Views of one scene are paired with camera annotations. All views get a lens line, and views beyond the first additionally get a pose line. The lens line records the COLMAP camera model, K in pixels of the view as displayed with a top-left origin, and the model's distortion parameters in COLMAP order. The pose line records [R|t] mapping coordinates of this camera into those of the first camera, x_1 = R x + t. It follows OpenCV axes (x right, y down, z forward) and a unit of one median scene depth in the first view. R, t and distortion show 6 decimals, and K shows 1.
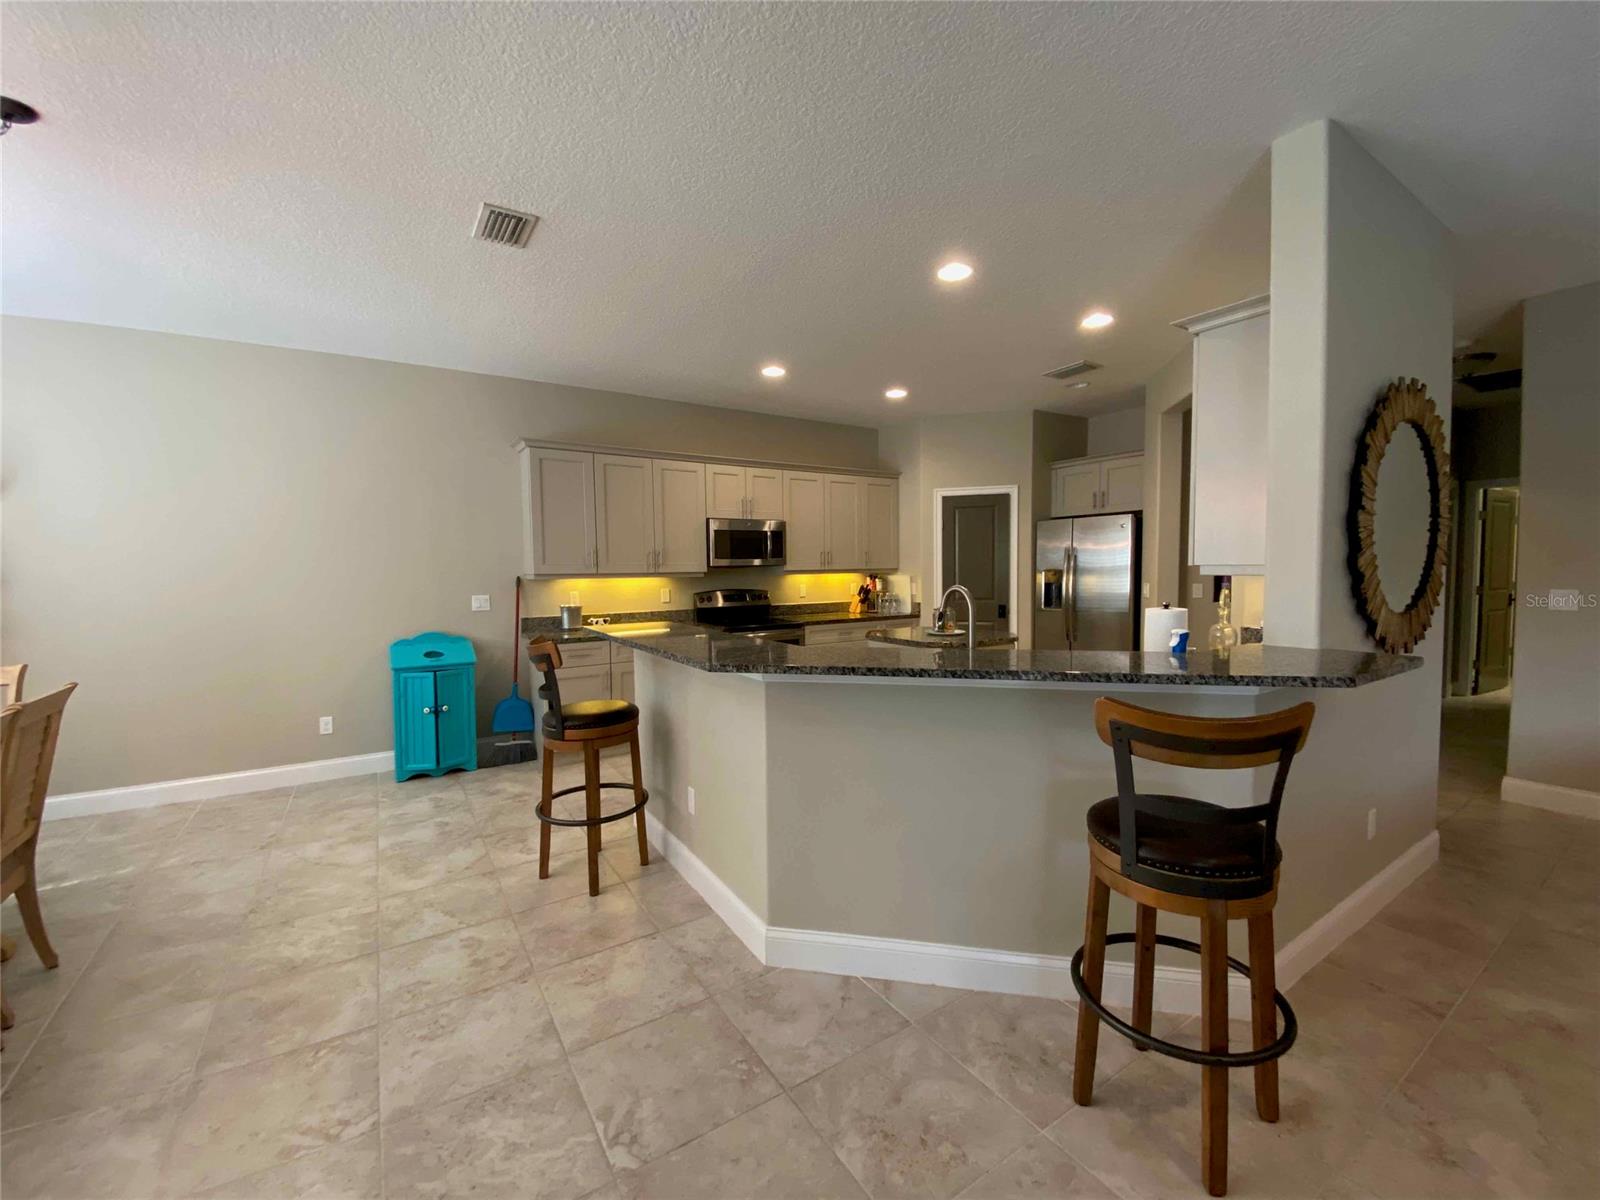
lens RADIAL K [[649.6, 0, 797.9], [0, 649.6, 599.8], [0, 0, 1]] dist [0.033666, -0.024425]
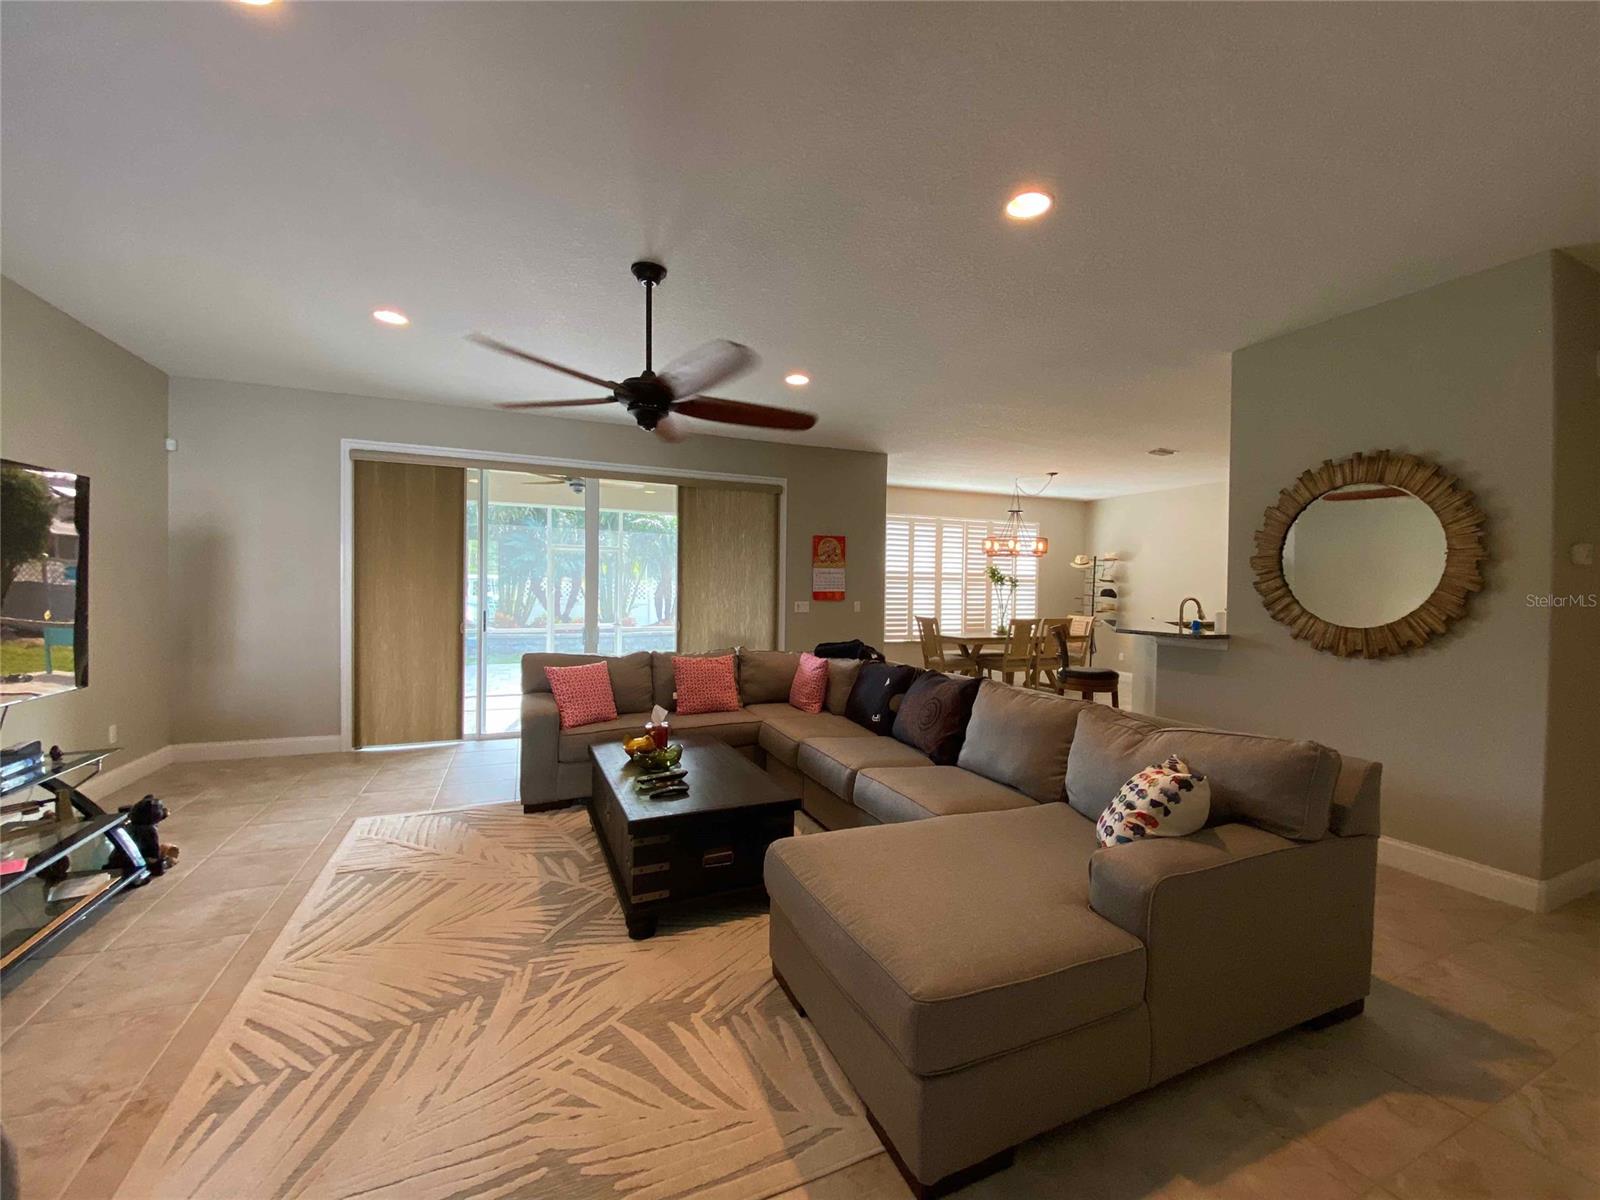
lens RADIAL K [[649.6, 0, 797.9], [0, 649.6, 599.8], [0, 0, 1]] dist [0.033666, -0.024425]
pose [[-0.152934, 0.026906, -0.987870, 2.196017], [-0.060776, 0.997481, 0.036576, -0.009661], [0.986366, 0.065632, -0.150914, 0.045147]]
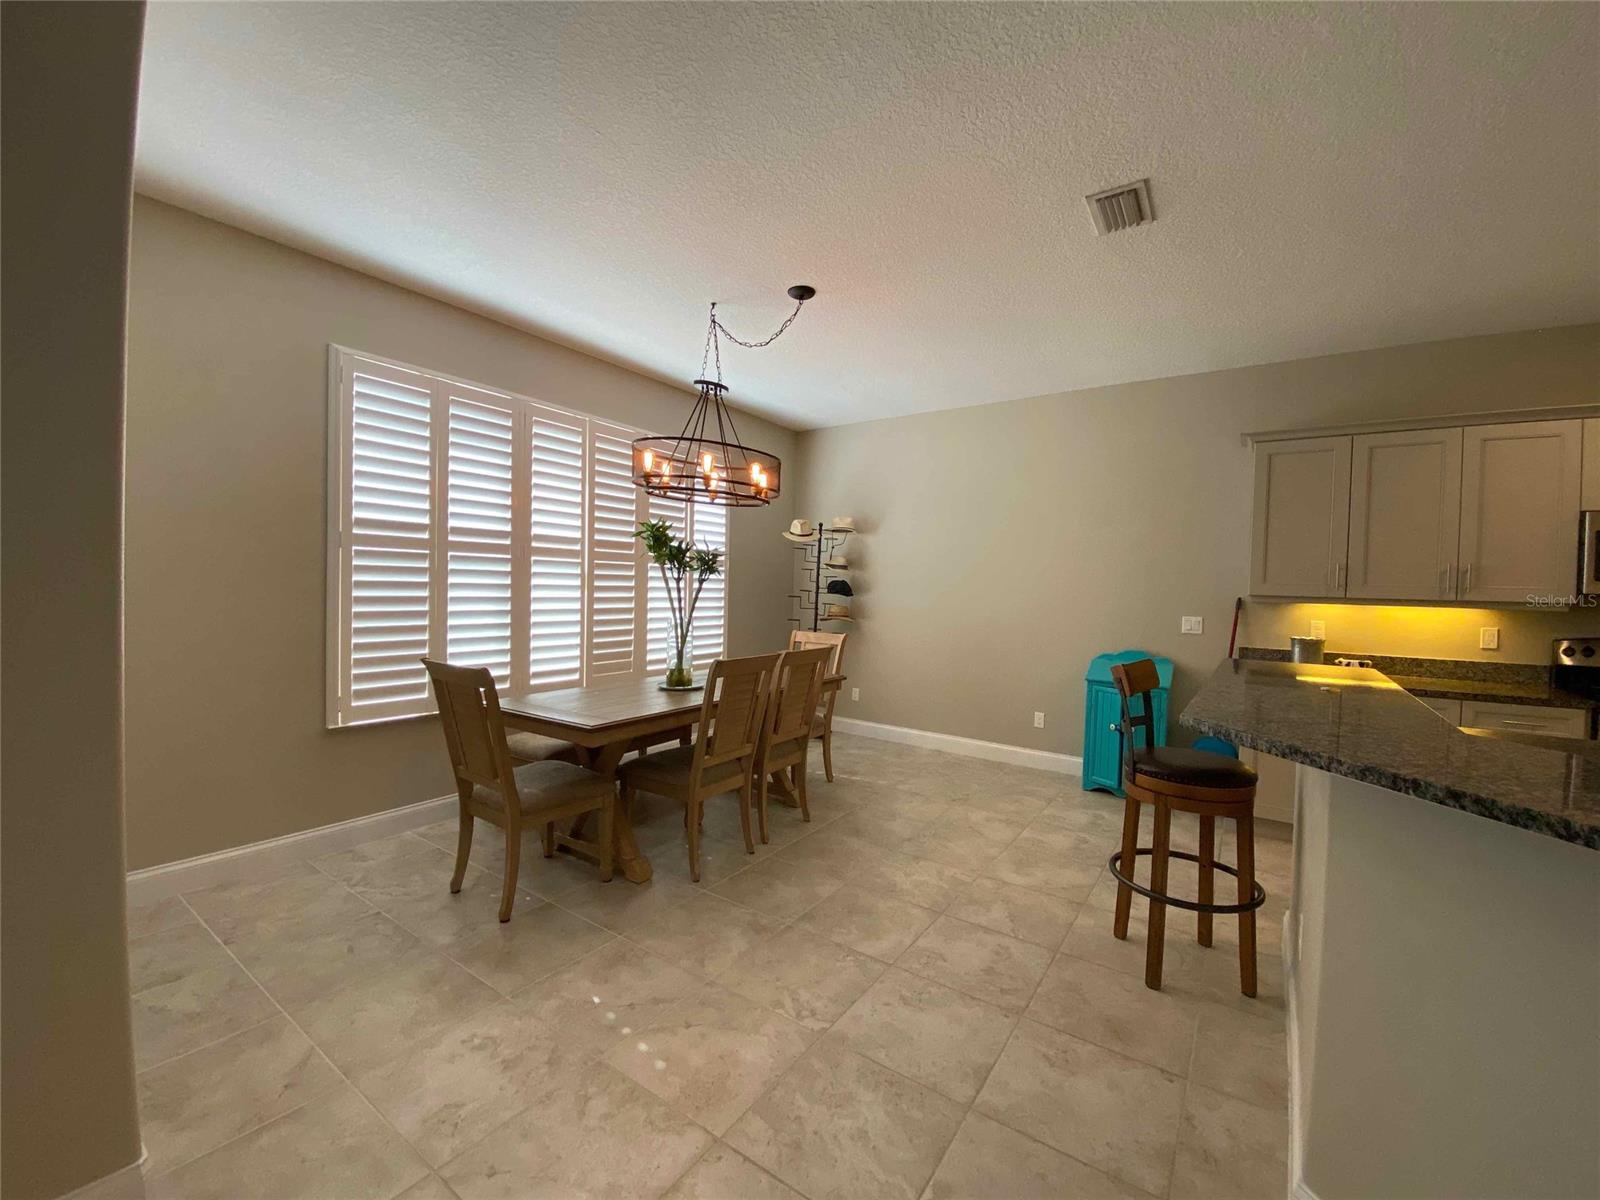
lens RADIAL K [[649.6, 0, 797.9], [0, 649.6, 599.8], [0, 0, 1]] dist [0.033666, -0.024425]
pose [[0.385507, 0.044739, -0.921620, 0.242765], [-0.078724, 0.996777, 0.015458, -0.001361], [0.919340, 0.066595, 0.387786, 0.256803]]
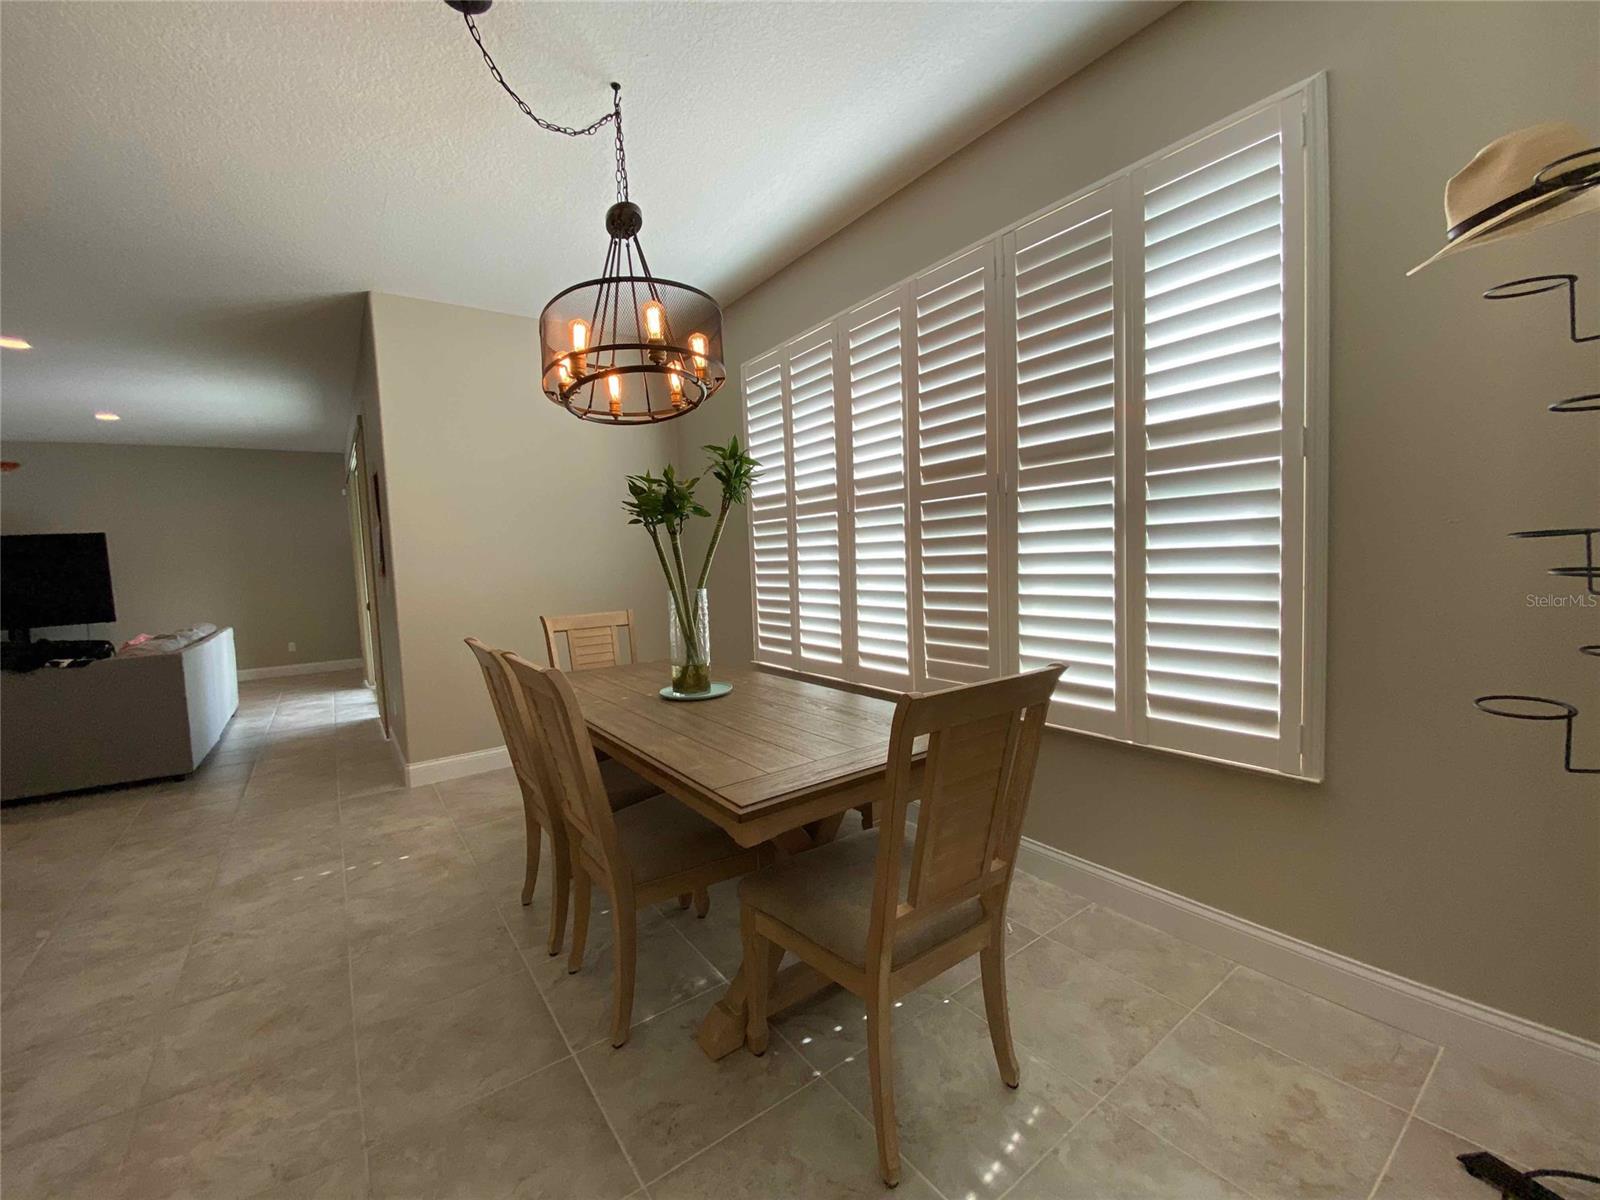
lens RADIAL K [[649.6, 0, 797.9], [0, 649.6, 599.8], [0, 0, 1]] dist [0.033666, -0.024425]
pose [[-0.996831, 0.060717, -0.051395, -1.112930], [0.054468, 0.991835, 0.115310, -0.005963], [0.057976, 0.112145, -0.991999, 1.392132]]
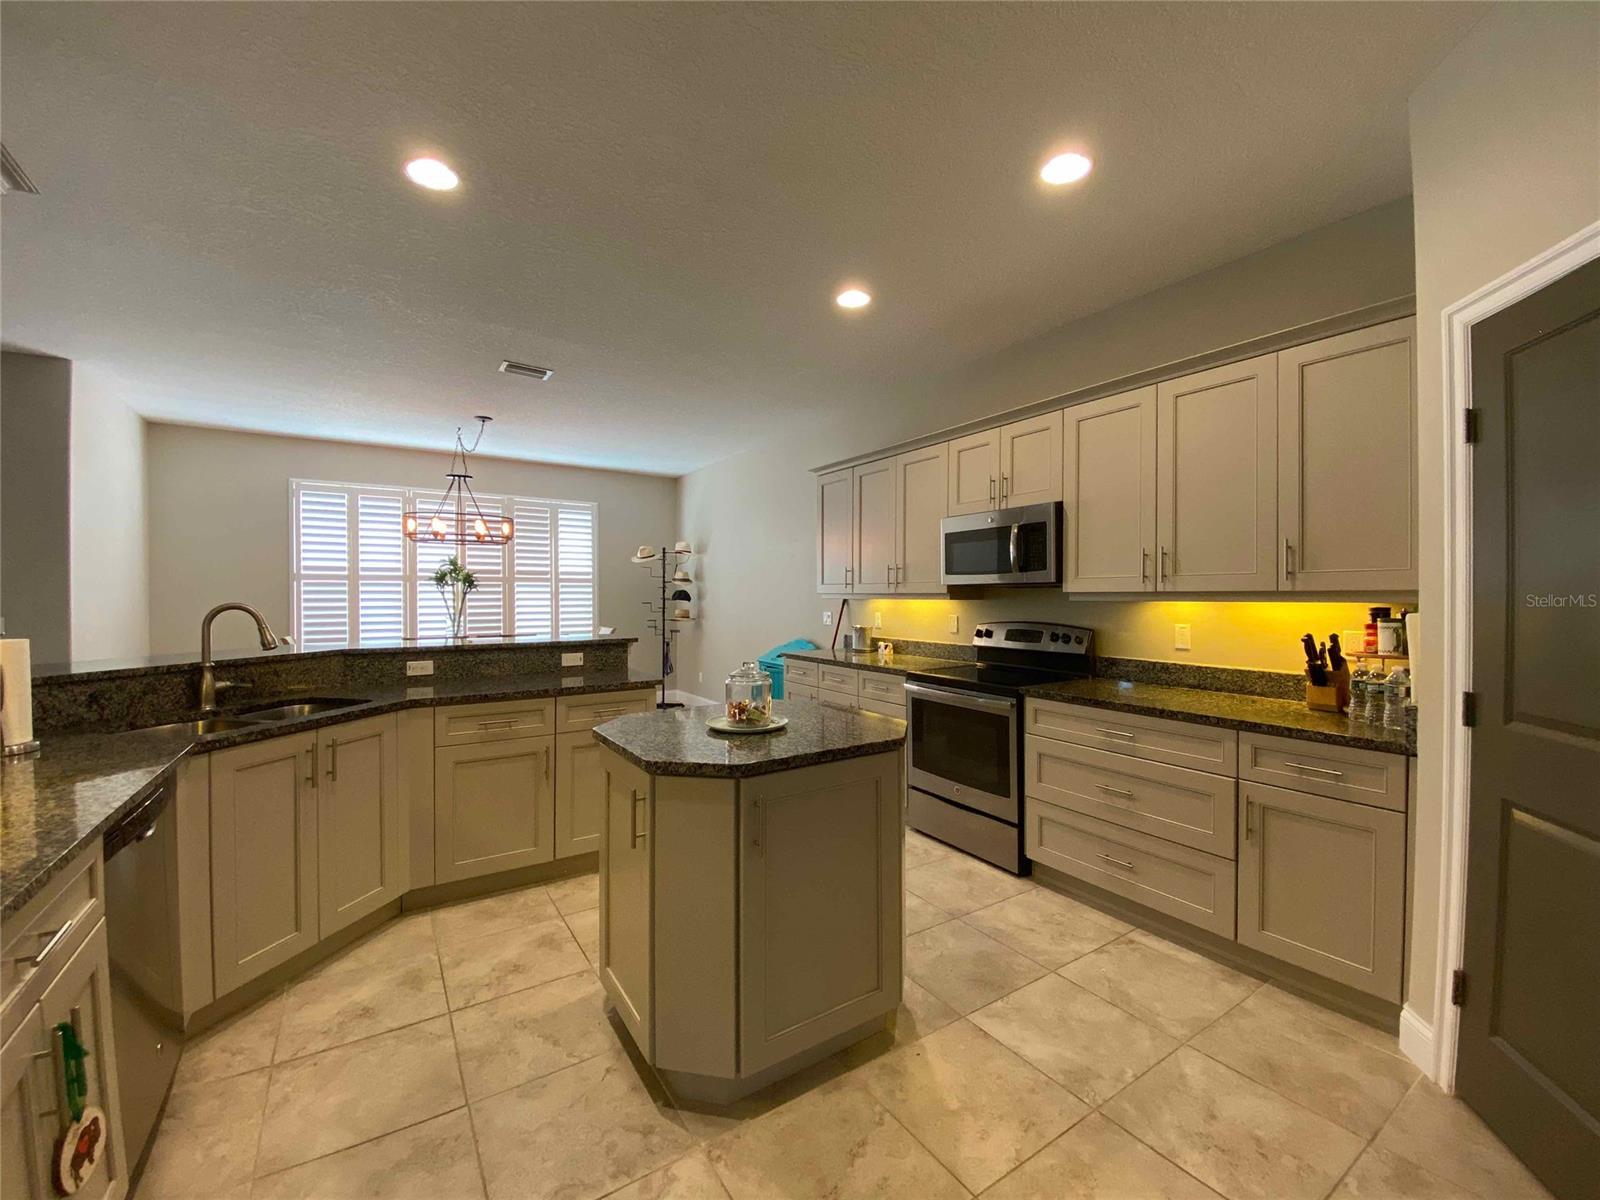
lens RADIAL K [[649.6, 0, 797.9], [0, 649.6, 599.8], [0, 0, 1]] dist [0.033666, -0.024425]
pose [[0.016296, 0.023875, -0.999582, 1.115798], [-0.051441, 0.998411, 0.023008, -0.086297], [0.998543, 0.051045, 0.017499, 1.601380]]
